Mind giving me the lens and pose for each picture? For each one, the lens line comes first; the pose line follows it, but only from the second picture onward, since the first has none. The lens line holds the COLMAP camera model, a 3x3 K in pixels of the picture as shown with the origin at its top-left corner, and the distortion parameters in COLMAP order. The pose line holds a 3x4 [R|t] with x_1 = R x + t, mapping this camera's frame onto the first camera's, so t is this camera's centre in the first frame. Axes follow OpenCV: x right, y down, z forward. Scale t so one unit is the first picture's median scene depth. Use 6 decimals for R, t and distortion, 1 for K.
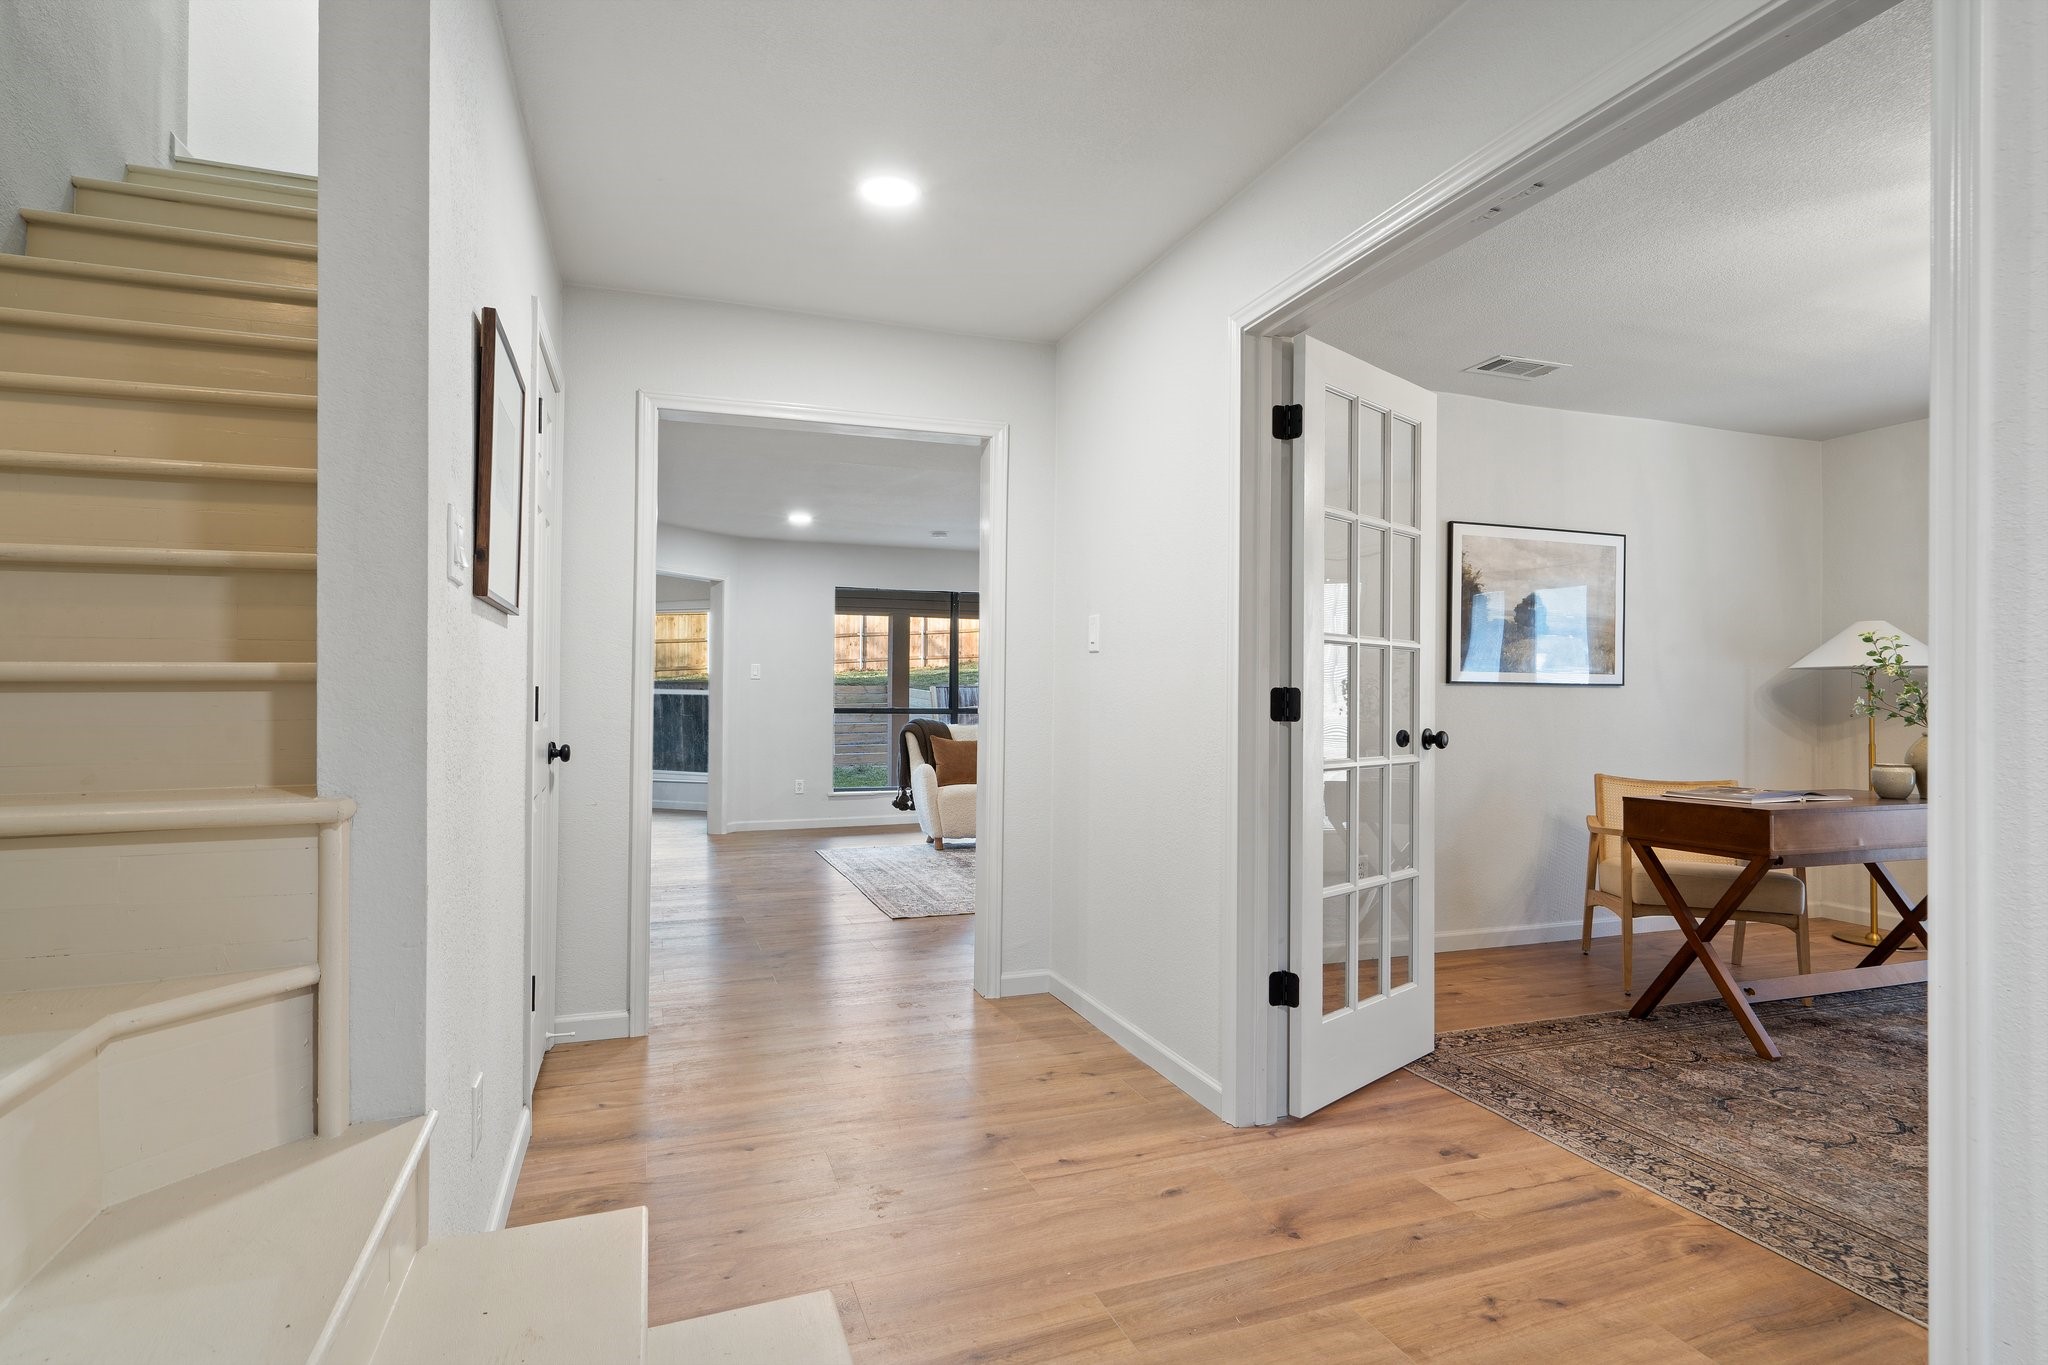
lens RADIAL K [[1028.2, 0, 1025.6], [0, 1028.2, 686.2], [0, 0, 1]] dist [0.006234, -0.000178]
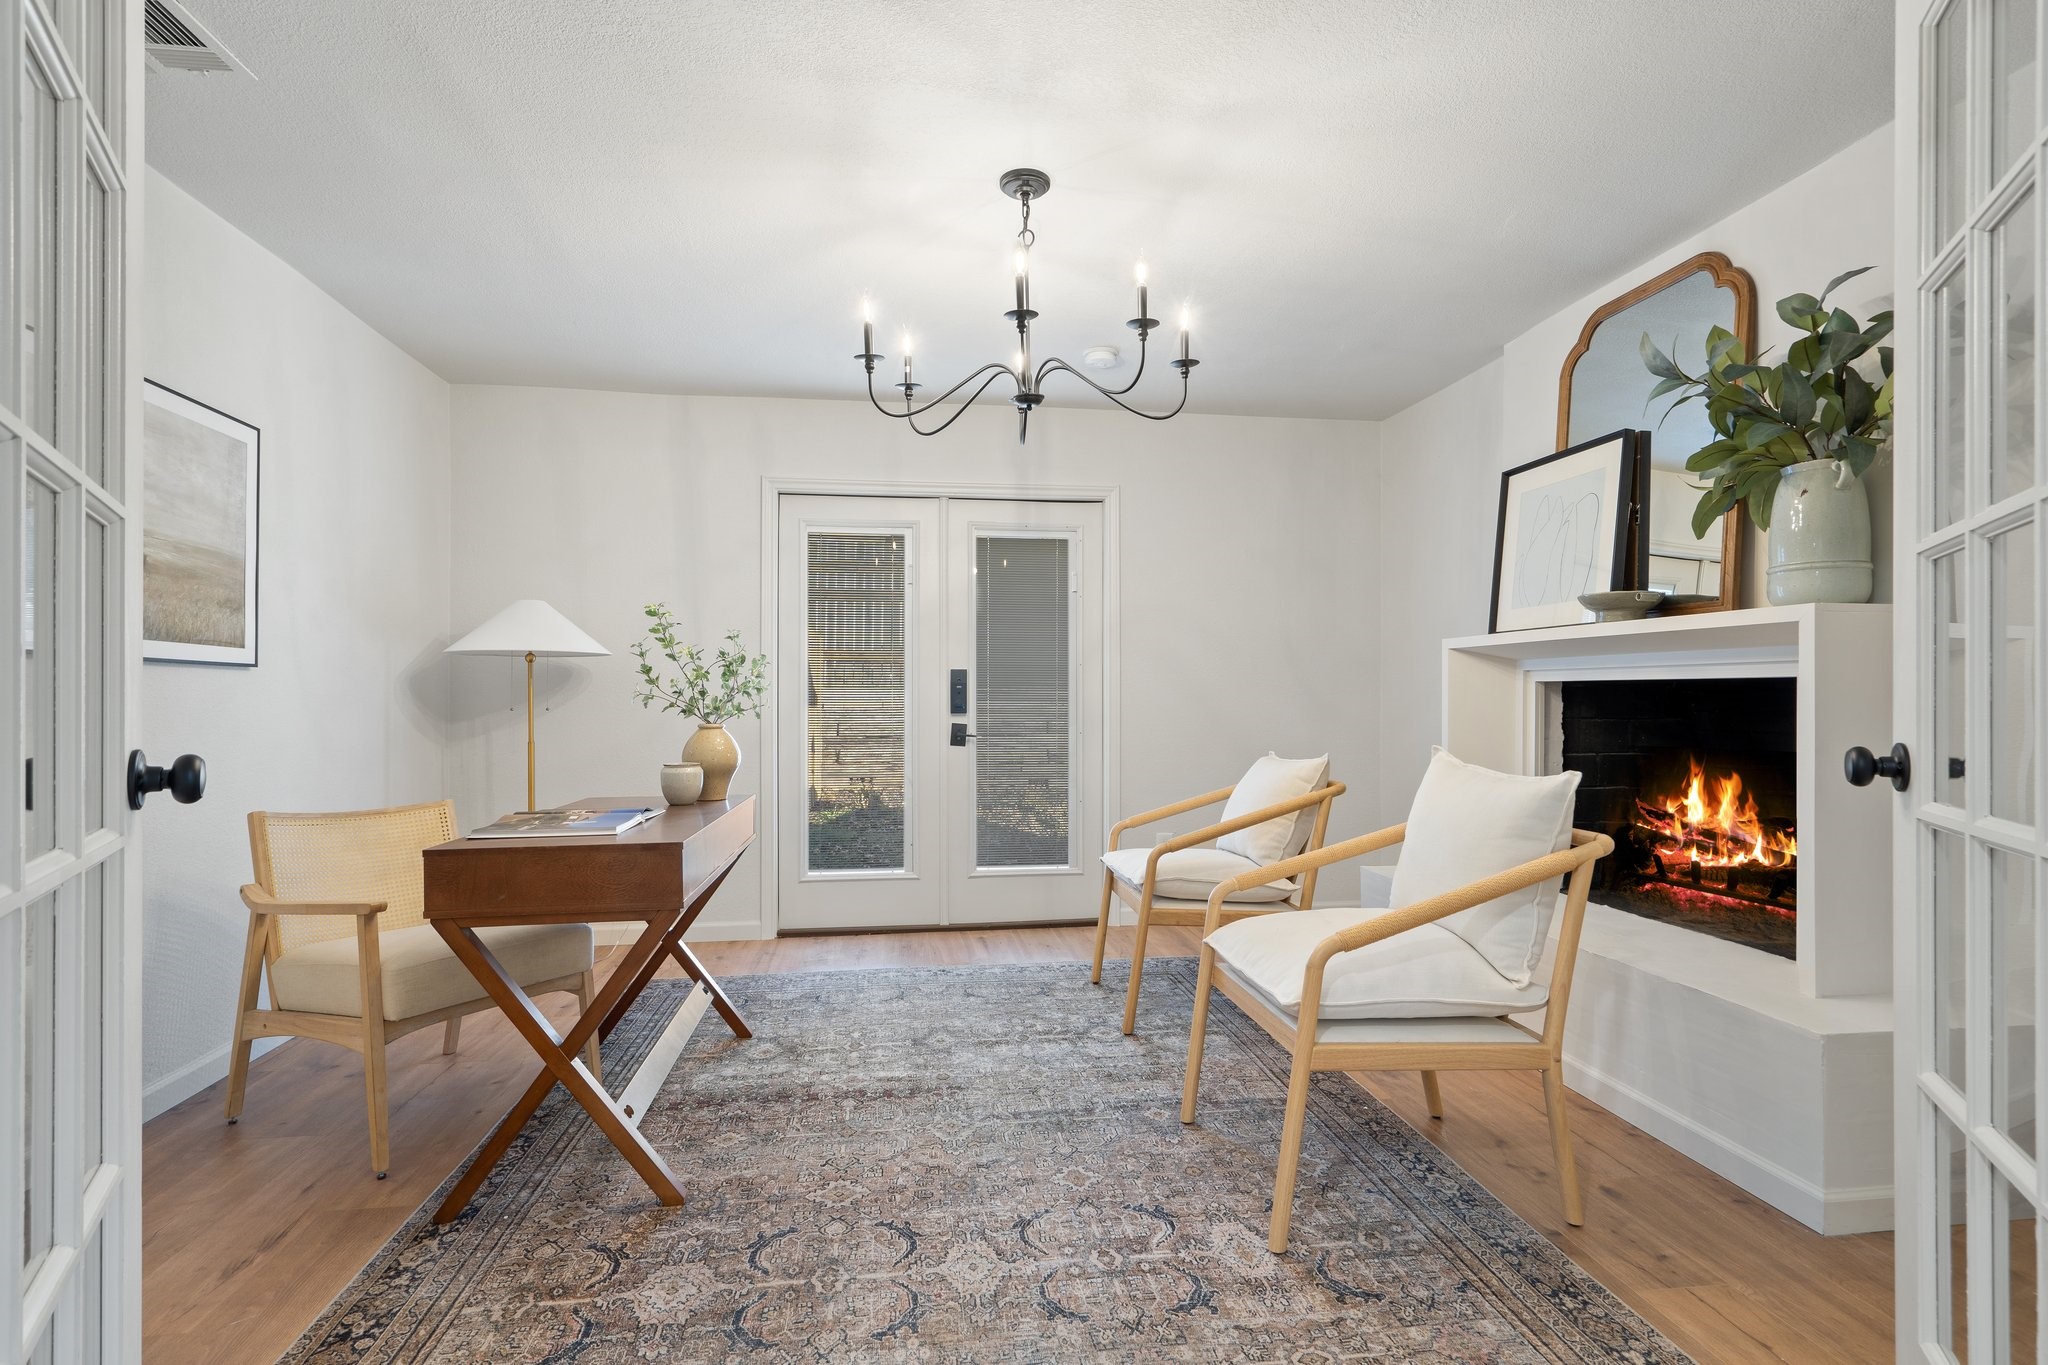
lens RADIAL K [[1014.9, 0, 1012.5], [0, 1014.9, 694.7], [0, 0, 1]] dist [0.015071, -0.000929]
pose [[0.212890, -0.000382, 0.977076, 0.101034], [-0.006678, 0.999976, 0.001846, 0.018648], [-0.977053, -0.006918, 0.212882, 0.632457]]
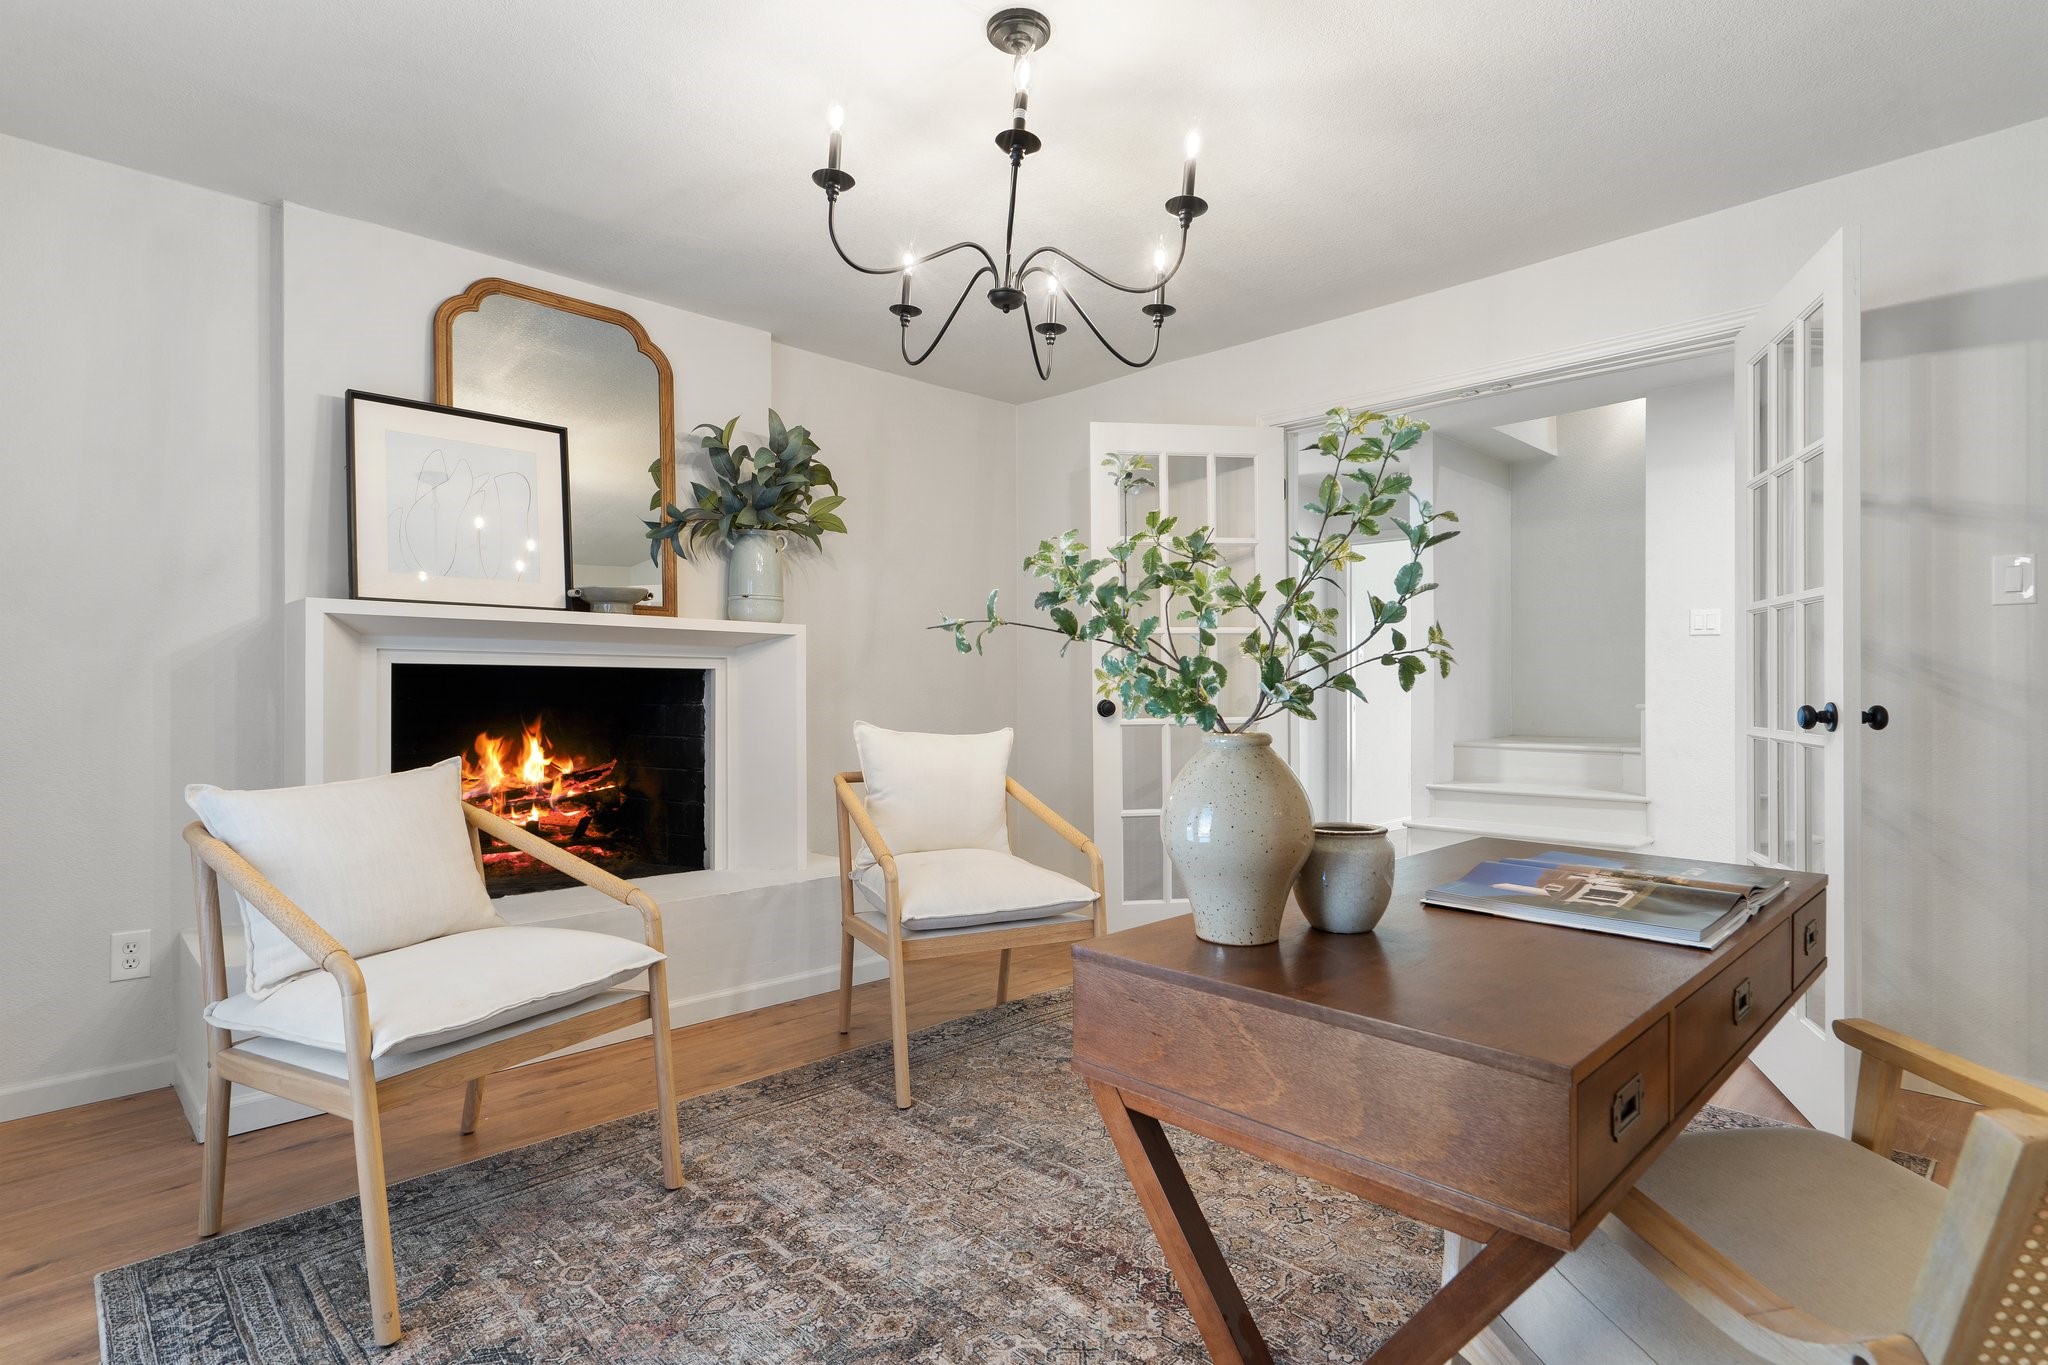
lens RADIAL K [[1052.2, 0, 1025.6], [0, 1052.2, 687.6], [0, 0, 1]] dist [-0.000726, 0.000107]
pose [[-0.902944, 0.000513, -0.429757, 1.357320], [0.004429, 0.999957, -0.008113, 0.036448], [0.429735, -0.009229, -0.902908, 1.527011]]
